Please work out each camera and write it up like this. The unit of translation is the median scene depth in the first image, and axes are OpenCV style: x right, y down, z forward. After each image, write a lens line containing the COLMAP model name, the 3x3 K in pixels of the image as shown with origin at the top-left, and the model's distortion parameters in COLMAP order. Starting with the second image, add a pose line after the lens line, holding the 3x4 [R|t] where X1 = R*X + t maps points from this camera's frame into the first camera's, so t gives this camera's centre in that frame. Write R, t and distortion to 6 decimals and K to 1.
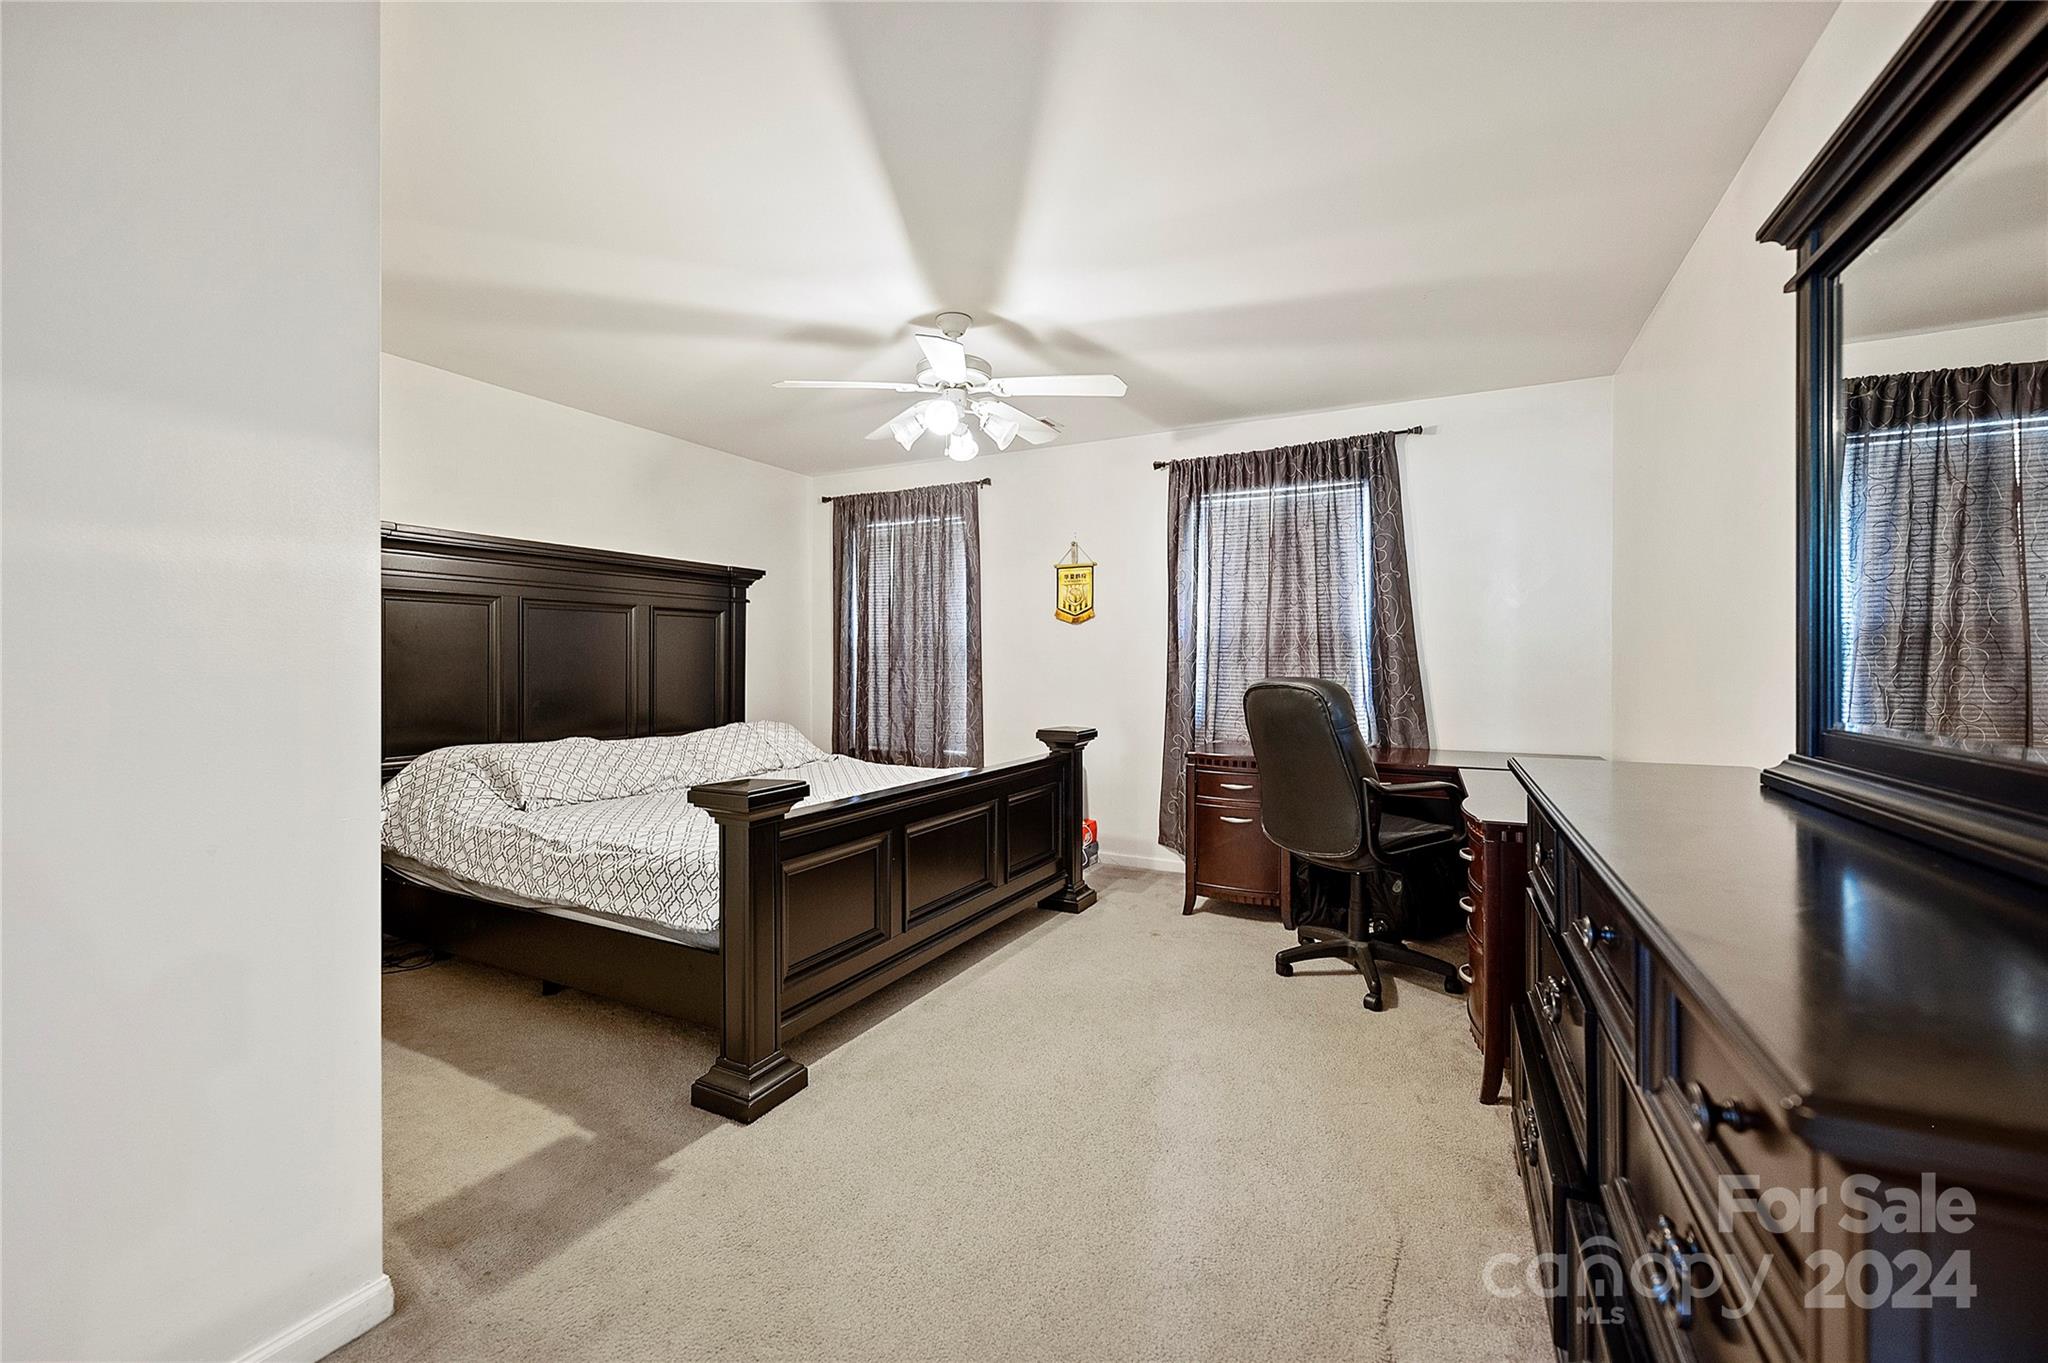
lens RADIAL K [[813.6, 0, 1023.6], [0, 813.6, 670.2], [0, 0, 1]] dist [0.001363, -0.000230]
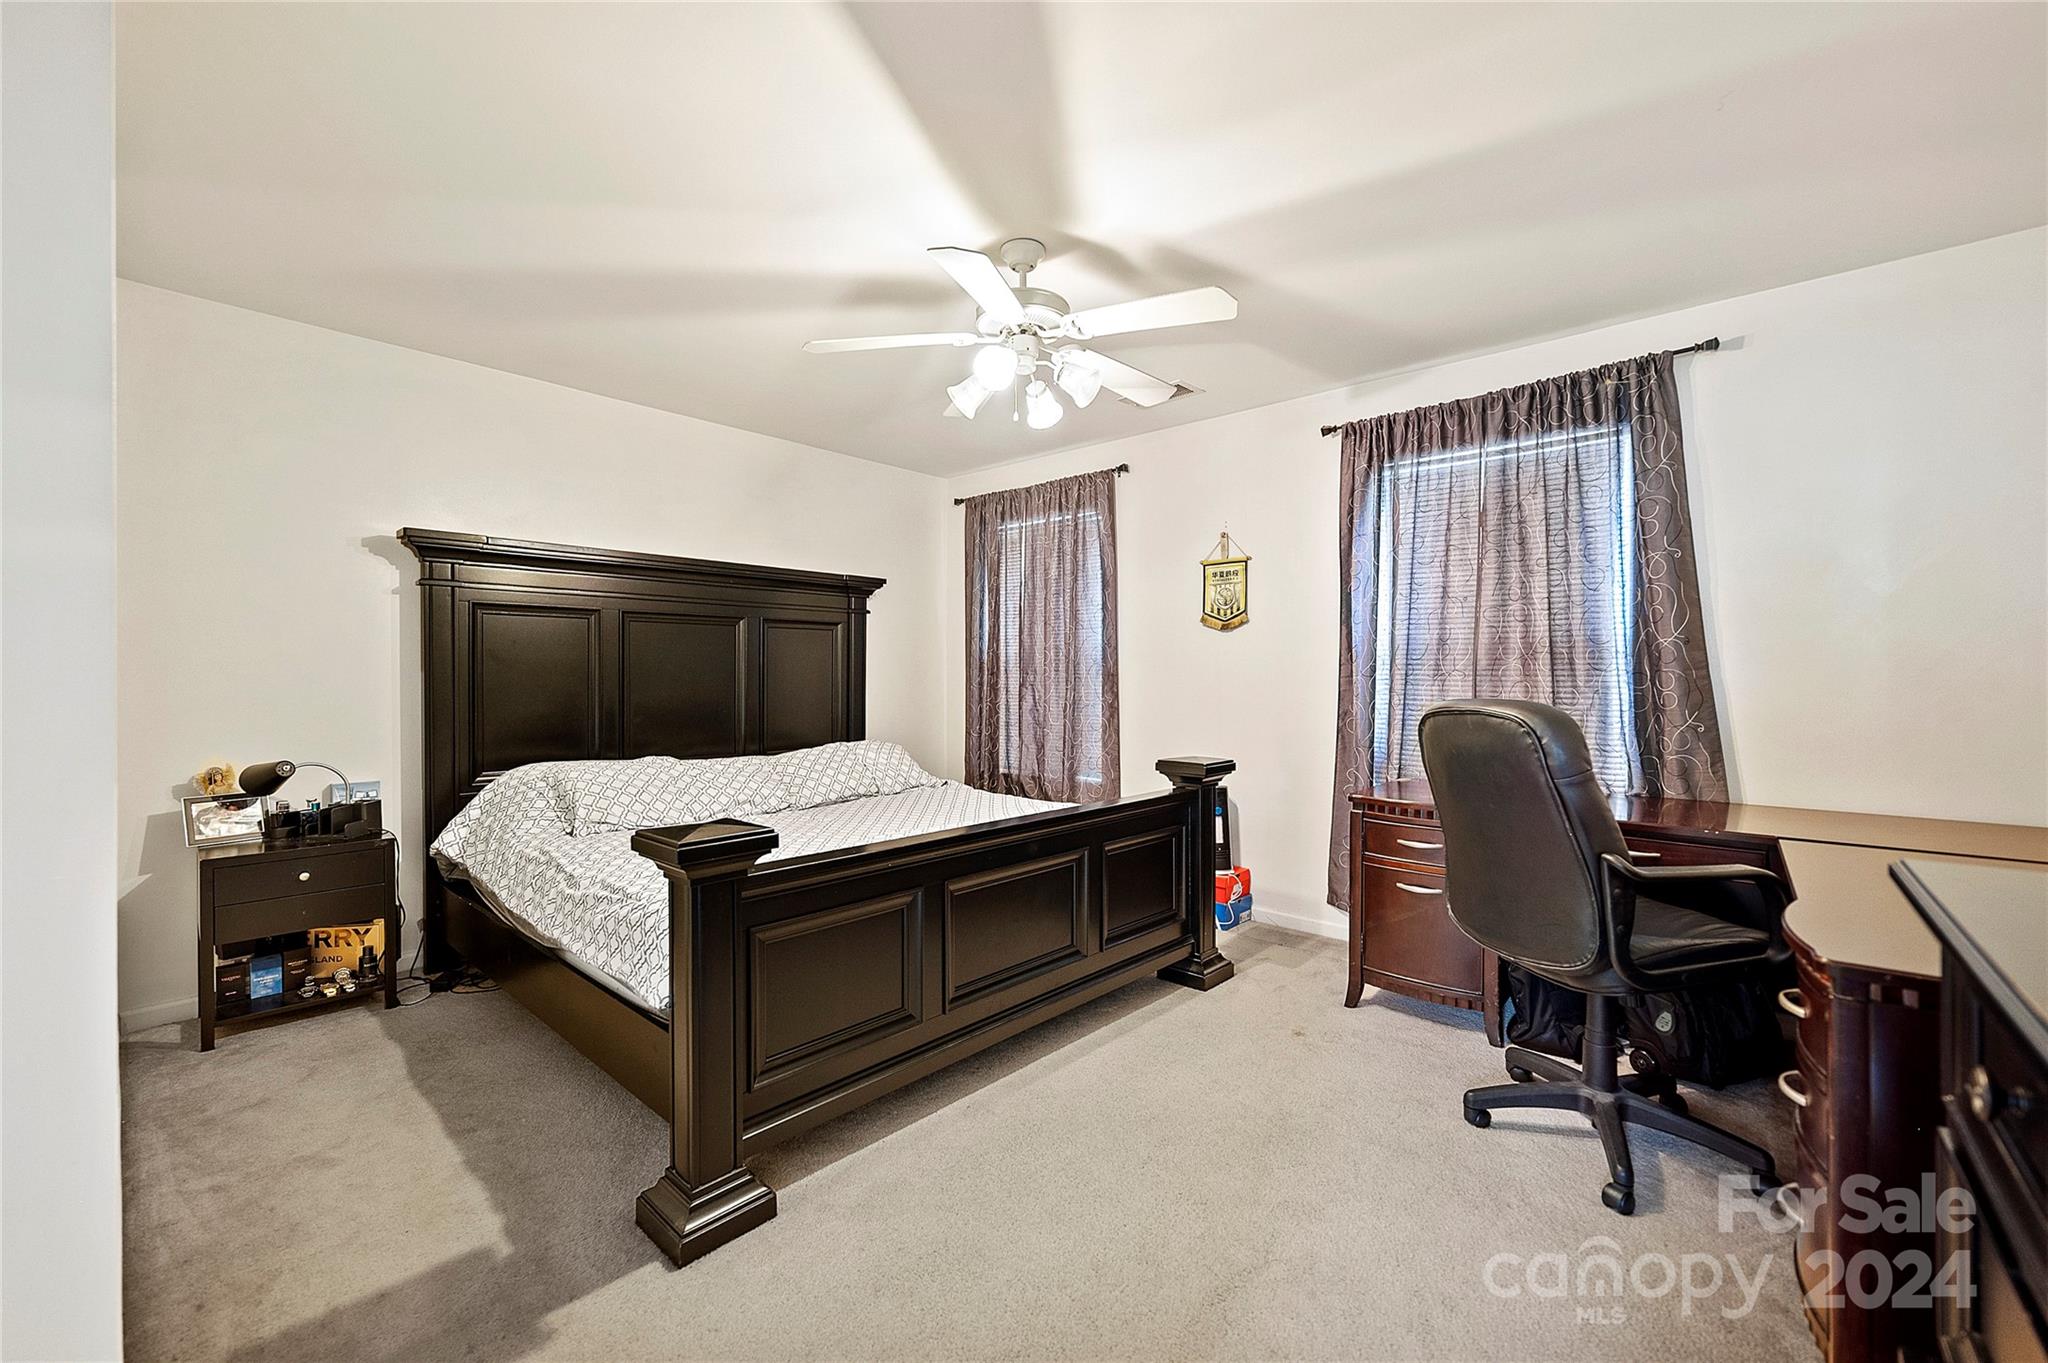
lens RADIAL K [[813.6, 0, 1021.7], [0, 813.6, 686.4], [0, 0, 1]] dist [0.001363, -0.000230]
pose [[0.966348, 0.003727, -0.257213, 0.096603], [-0.003296, 0.999992, 0.002107, -0.001939], [0.257219, -0.001188, 0.966352, 0.178398]]
